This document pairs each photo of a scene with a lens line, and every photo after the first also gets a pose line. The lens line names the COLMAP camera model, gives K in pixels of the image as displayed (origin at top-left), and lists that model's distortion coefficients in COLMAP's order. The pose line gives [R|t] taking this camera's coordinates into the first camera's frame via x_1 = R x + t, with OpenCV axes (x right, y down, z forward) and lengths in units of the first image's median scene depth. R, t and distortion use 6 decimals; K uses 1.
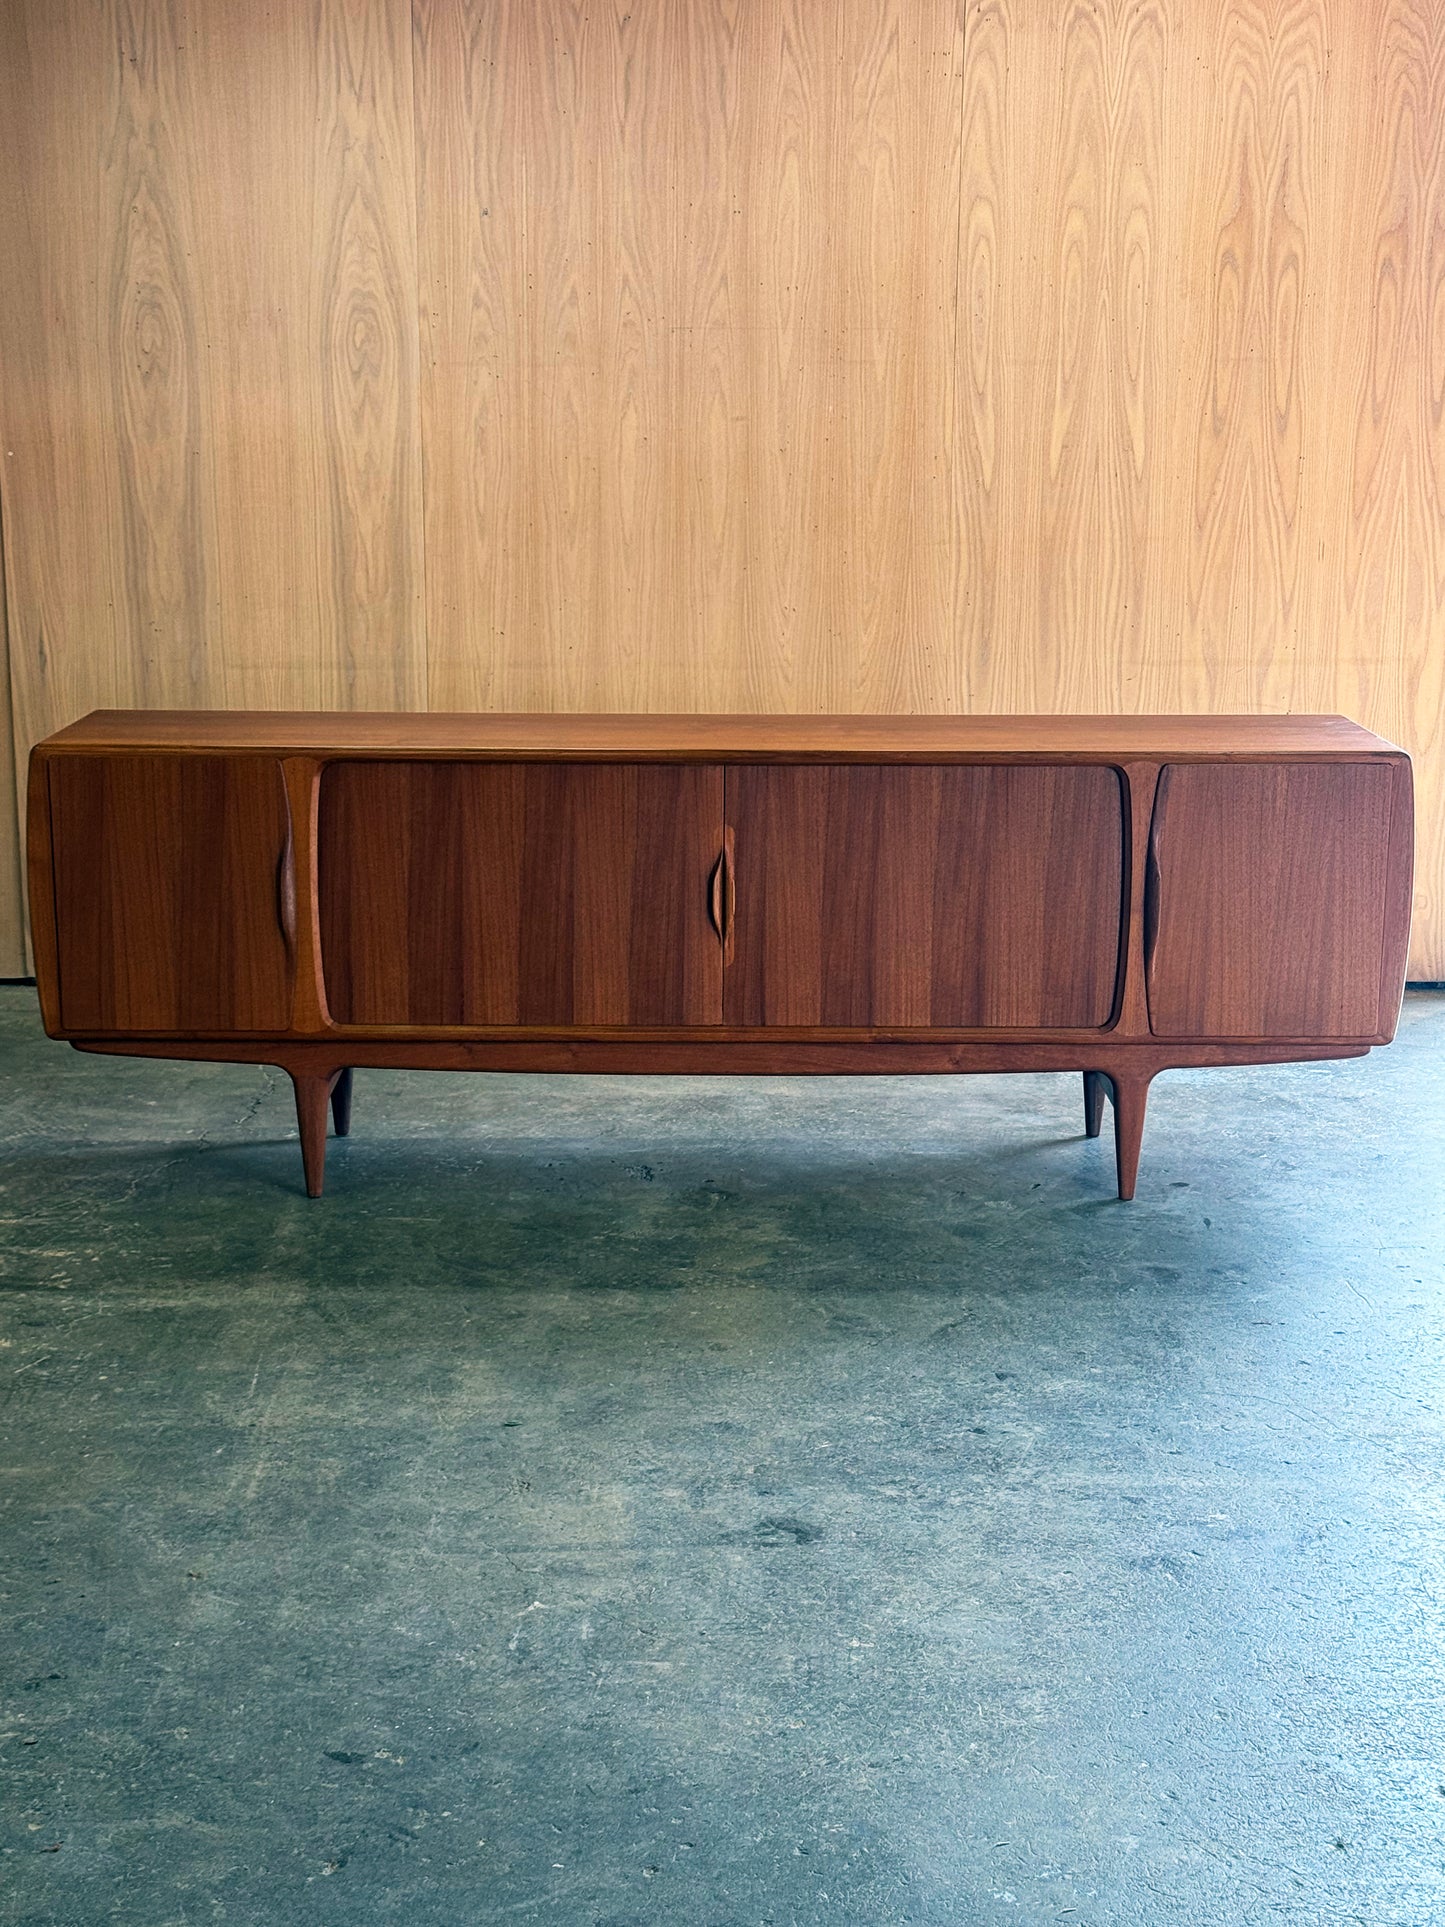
lens RADIAL K [[2977.2, 0, 729.5], [0, 2977.2, 1005.8], [0, 0, 1]] dist [0.133716, 0.000000]
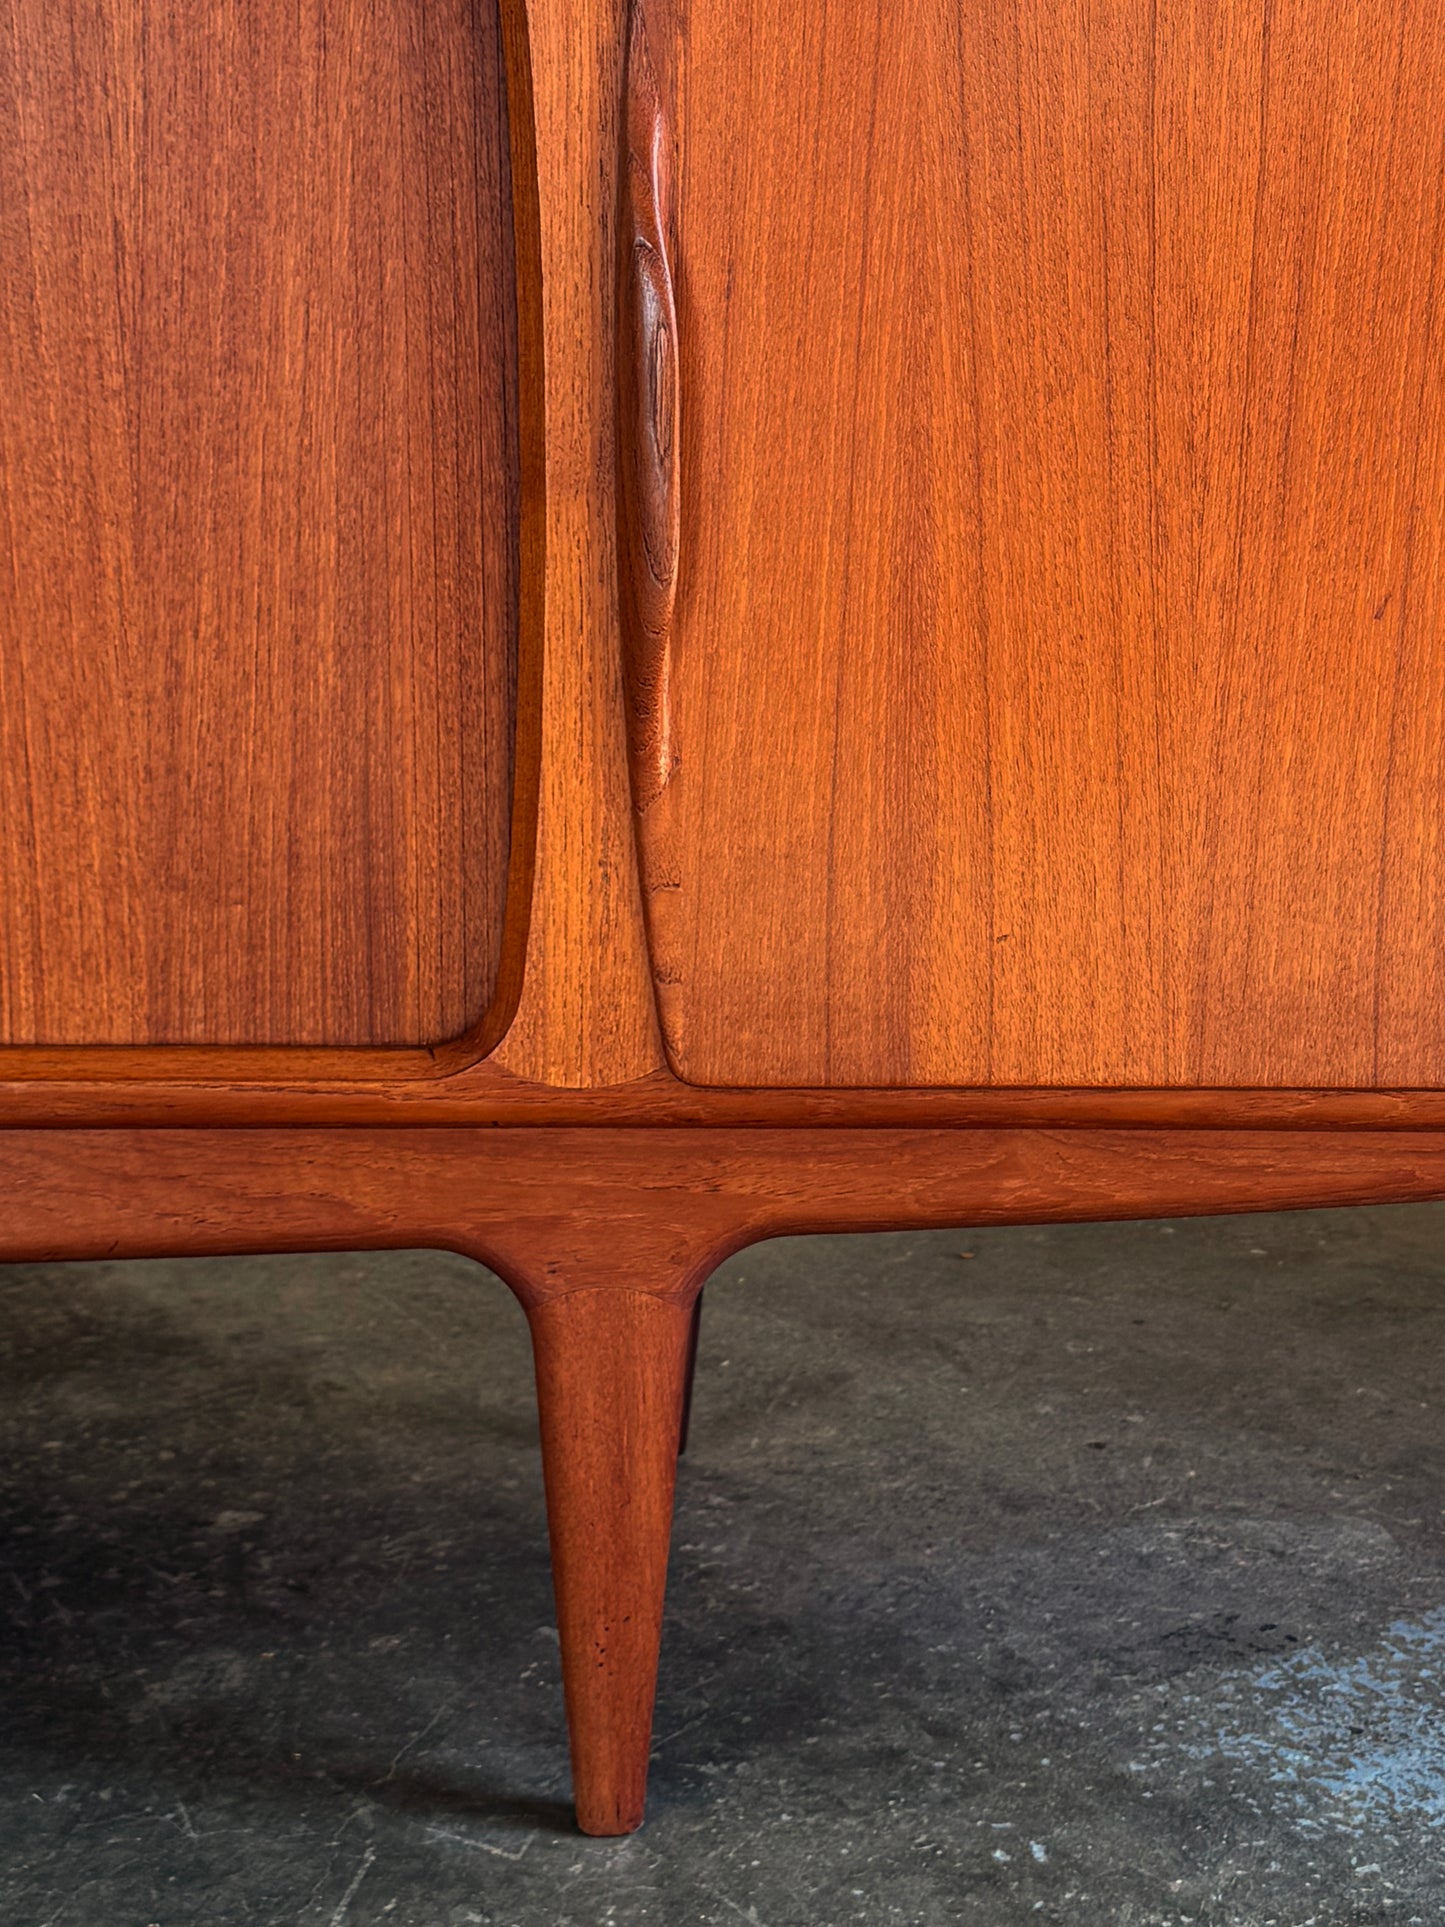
lens RADIAL K [[2014.9, 0, 938.8], [0, 2014.9, 940.8], [0, 0, 1]] dist [0.046026, 0.000000]
pose [[0.992829, -0.003274, 0.119496, 0.112957], [0.006678, 0.999583, -0.028092, 0.003178], [-0.119355, 0.028689, 0.992437, 0.673002]]
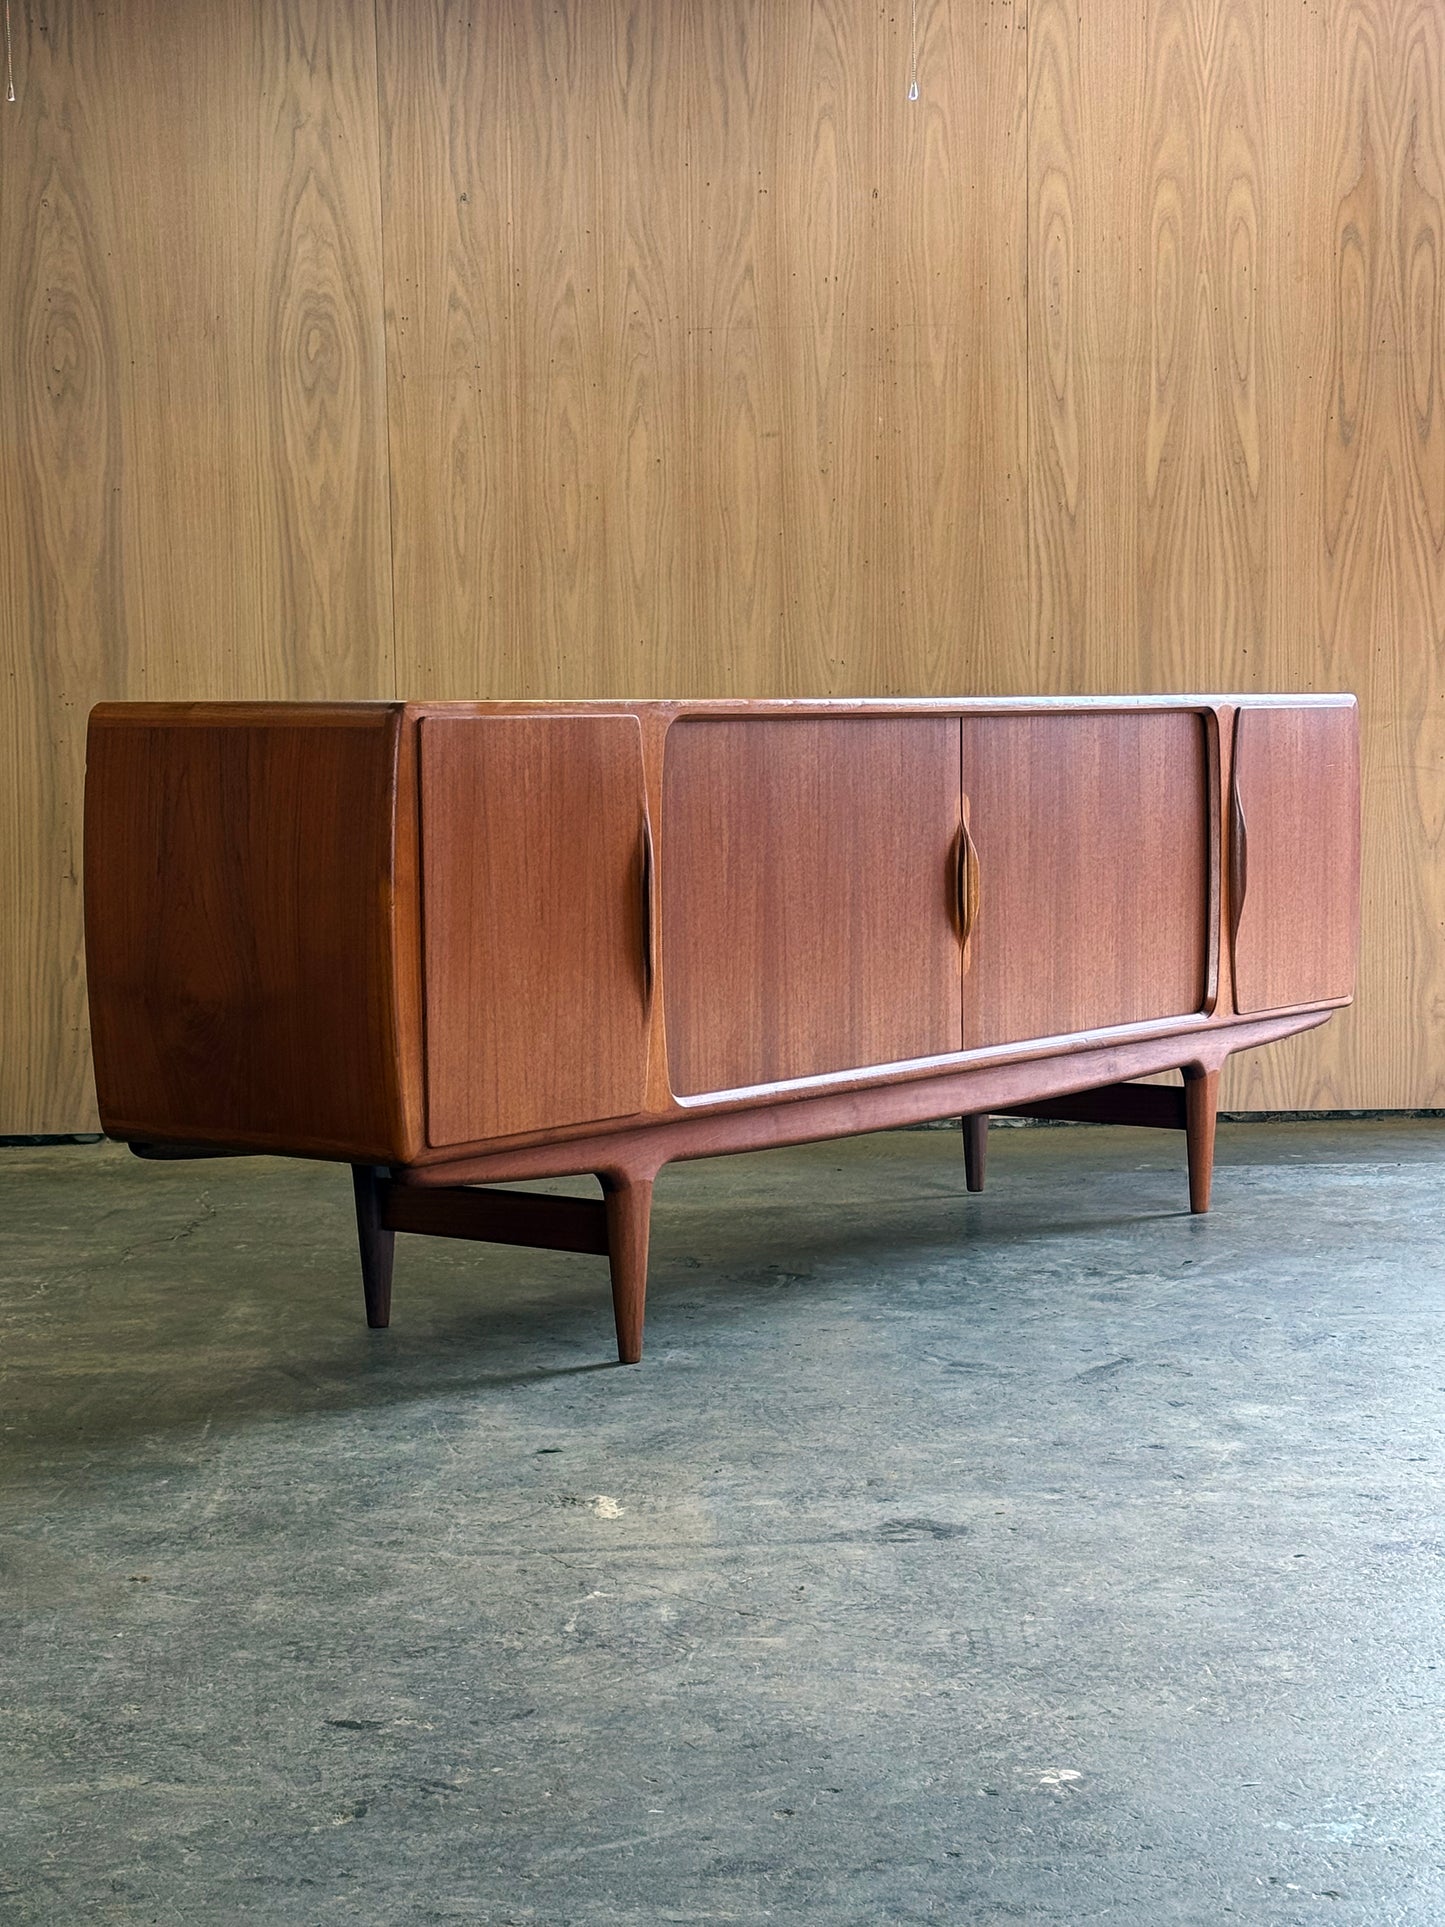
lens RADIAL K [[3495.9, 0, 731.3], [0, 3495.9, 996.1], [0, 0, 1]] dist [0.115360, 0.000000]
pose [[0.999708, -0.022852, 0.007816, -0.019074], [0.023749, 0.988981, -0.146126, 0.100868], [-0.004390, 0.146269, 0.989235, 0.060730]]
